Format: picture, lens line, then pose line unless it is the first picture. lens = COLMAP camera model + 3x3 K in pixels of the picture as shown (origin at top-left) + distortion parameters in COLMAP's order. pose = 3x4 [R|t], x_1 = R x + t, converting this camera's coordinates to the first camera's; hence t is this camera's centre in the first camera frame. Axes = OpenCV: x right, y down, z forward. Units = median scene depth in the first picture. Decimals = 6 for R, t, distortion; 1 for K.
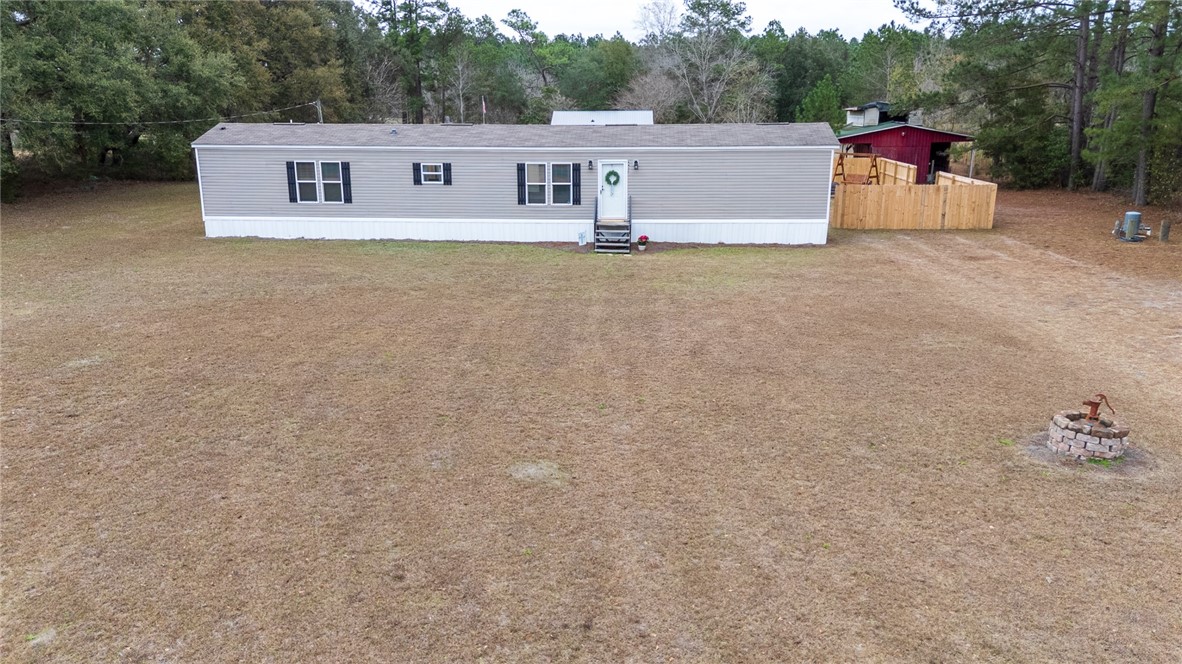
lens RADIAL K [[869.4, 0, 594.9], [0, 869.4, 330.1], [0, 0, 1]] dist [0.062790, -0.052197]
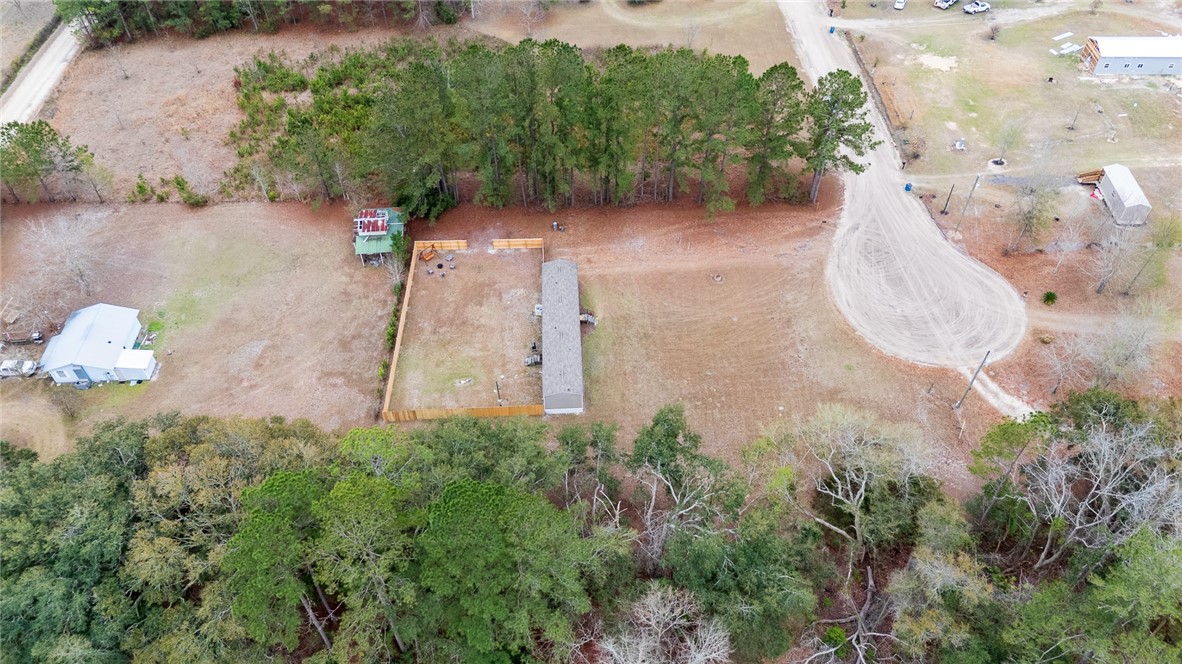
lens RADIAL K [[869.4, 0, 597.9], [0, 869.4, 334.0], [0, 0, 1]] dist [0.062790, -0.052197]
pose [[-0.093830, -0.724371, 0.682996, -2.497054], [0.255952, 0.645413, 0.719674, -2.658392], [-0.962125, 0.242341, 0.124845, 0.493704]]
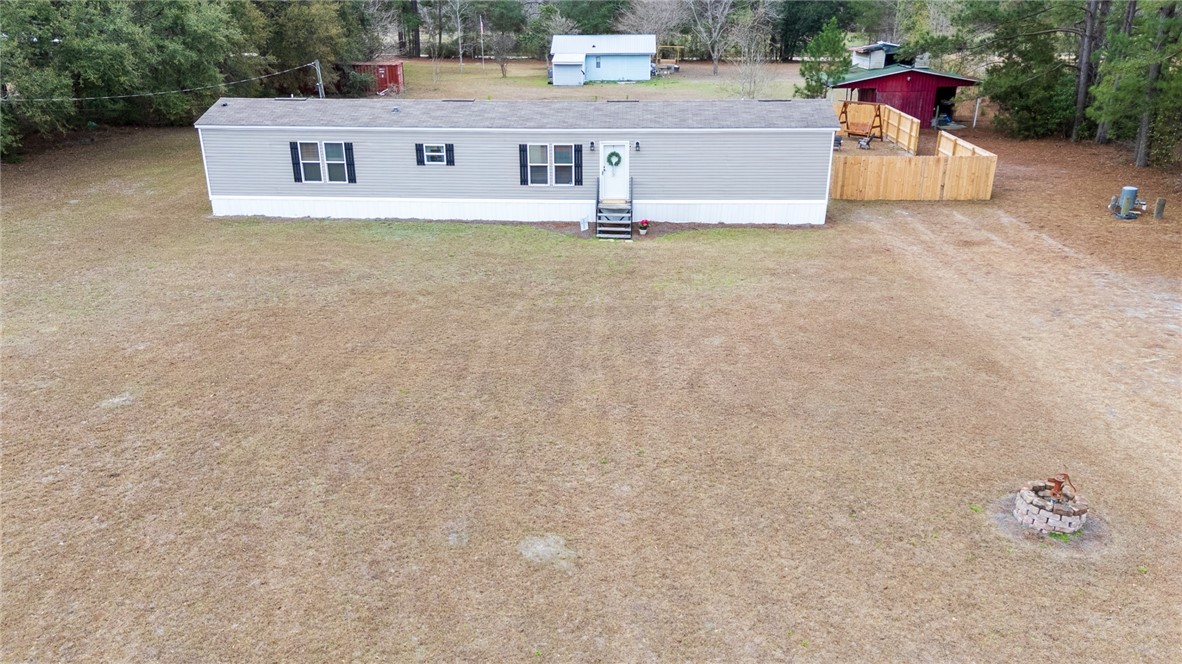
lens RADIAL K [[869.4, 0, 594.8], [0, 869.4, 330.5], [0, 0, 1]] dist [0.062790, -0.052197]
pose [[0.999998, -0.001149, -0.001510, -0.000827], [0.001309, 0.993880, 0.110455, -0.088222], [0.001374, -0.110457, 0.993880, -0.023181]]
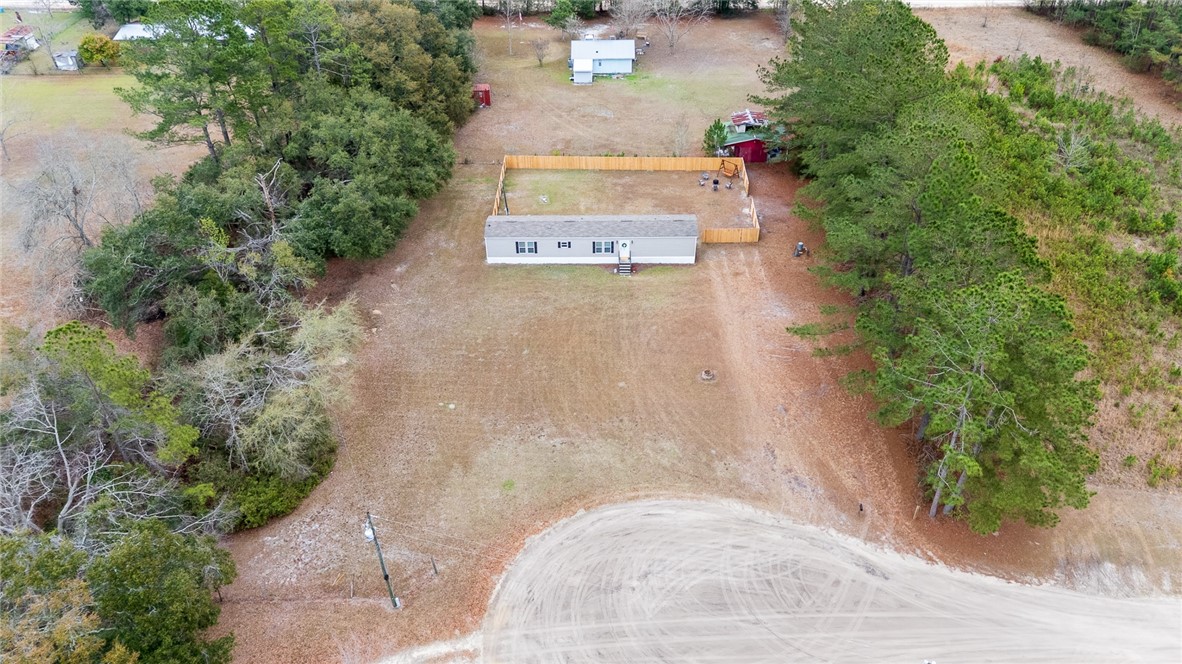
lens RADIAL K [[869.4, 0, 591.6], [0, 869.4, 337.9], [0, 0, 1]] dist [0.062790, -0.052197]
pose [[0.999431, -0.028603, 0.017891, -0.155557], [0.019486, 0.922304, 0.385973, -1.038332], [-0.027540, -0.385405, 0.922337, -1.891547]]
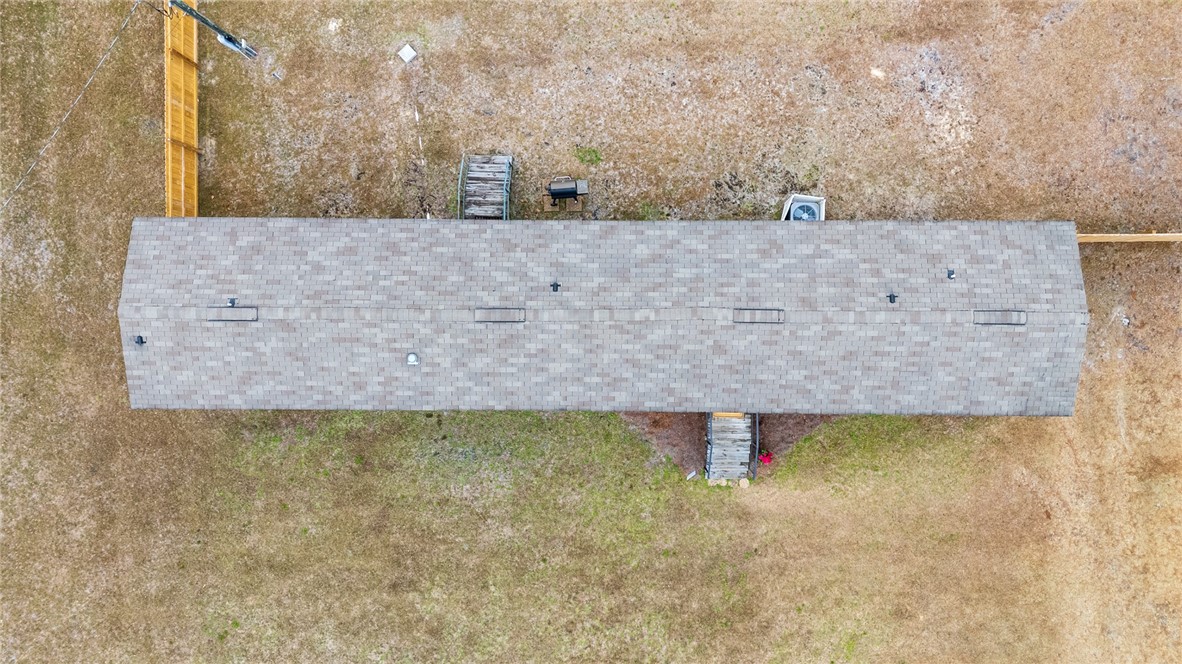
lens RADIAL K [[869.4, 0, 591.6], [0, 869.4, 332.2], [0, 0, 1]] dist [0.062790, -0.052197]
pose [[0.999128, -0.039362, -0.013928, -0.086888], [0.023480, 0.253844, 0.966960, -0.888172], [-0.034526, -0.966444, 0.254547, 0.871143]]
